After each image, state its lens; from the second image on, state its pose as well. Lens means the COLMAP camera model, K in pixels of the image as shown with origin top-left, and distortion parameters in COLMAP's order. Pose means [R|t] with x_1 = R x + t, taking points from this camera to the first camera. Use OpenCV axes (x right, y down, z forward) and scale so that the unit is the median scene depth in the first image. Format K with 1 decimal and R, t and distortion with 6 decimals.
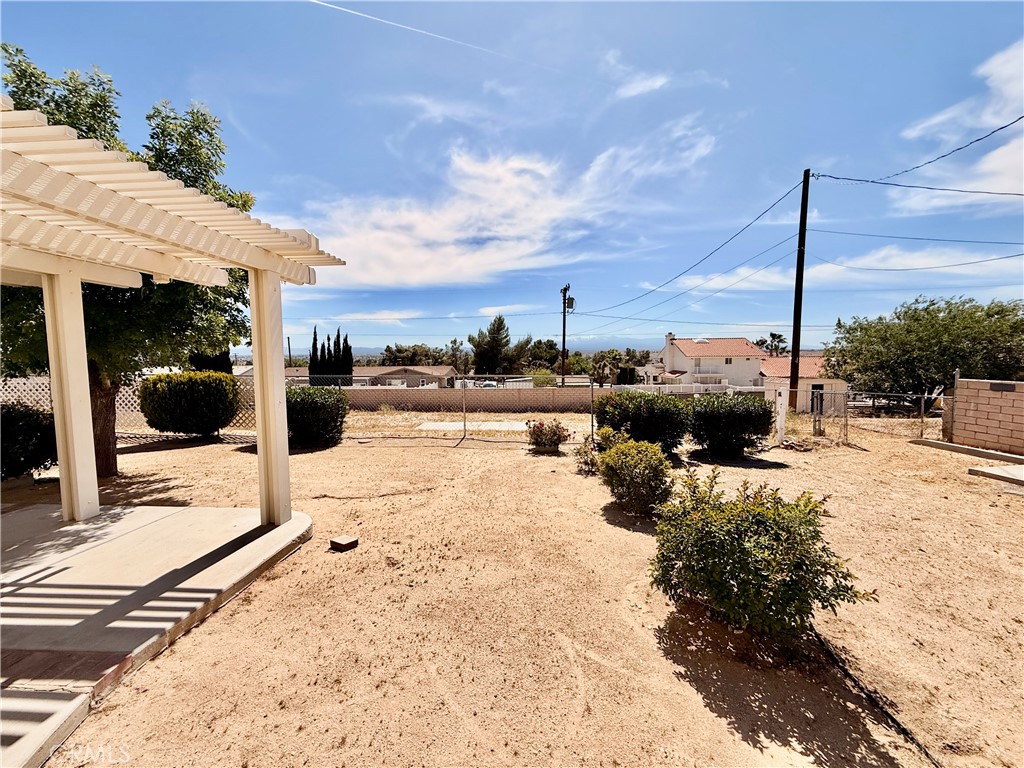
lens RADIAL K [[410.1, 0, 510.0], [0, 410.1, 384.1], [0, 0, 1]] dist [0.000305, 0.000600]
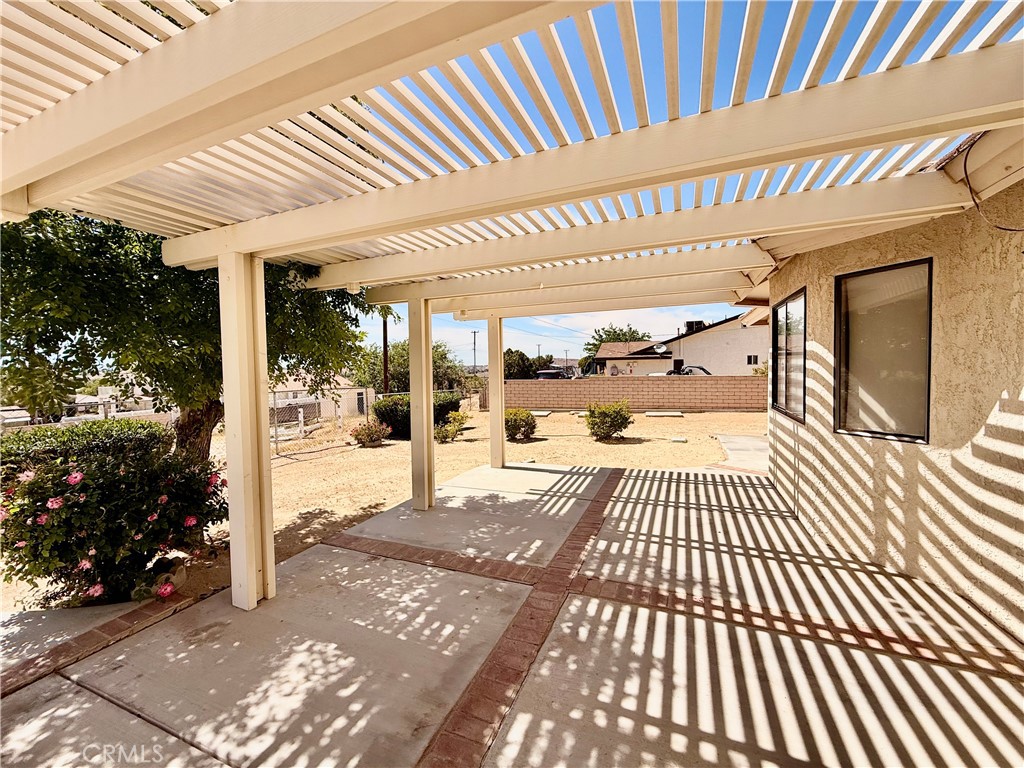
lens RADIAL K [[410.1, 0, 510.0], [0, 410.1, 384.1], [0, 0, 1]] dist [0.000305, 0.000600]
pose [[0.333801, -0.037916, 0.941881, -0.643641], [0.079901, 0.996733, 0.011807, -0.003406], [-0.939251, 0.071316, 0.335740, 0.114268]]
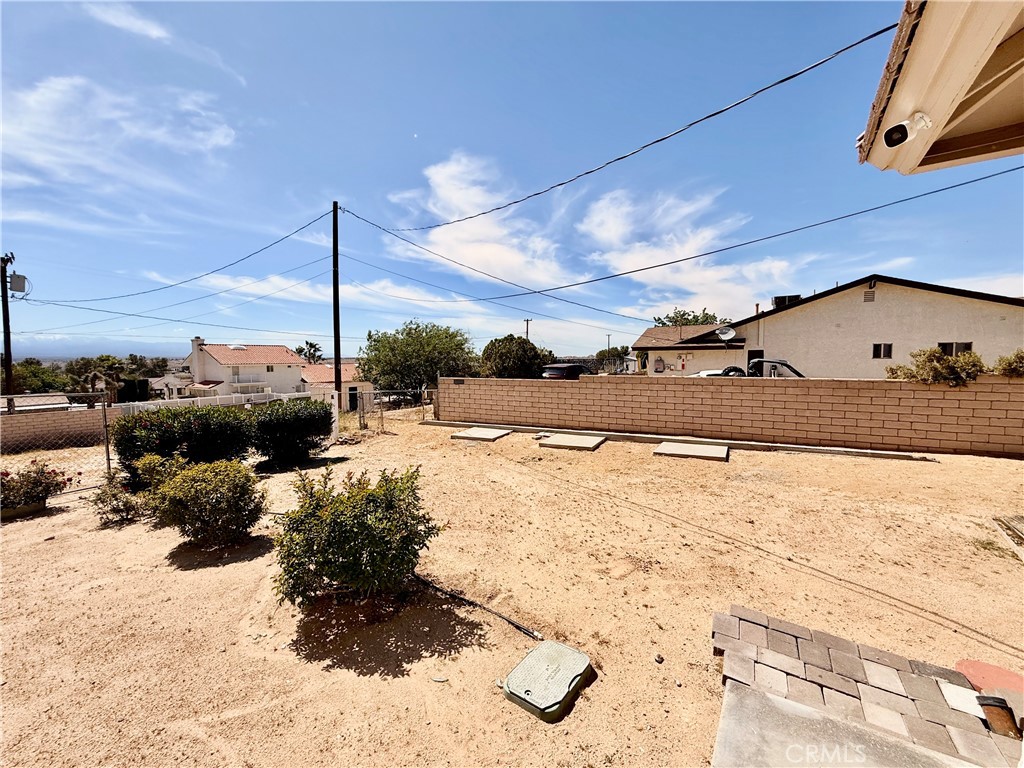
lens RADIAL K [[410.1, 0, 510.0], [0, 410.1, 384.1], [0, 0, 1]] dist [0.000305, 0.000600]
pose [[0.511615, -0.049151, 0.857808, -0.053206], [0.065200, 0.997705, 0.018280, 0.000768], [-0.856738, 0.046577, 0.513645, 0.009602]]
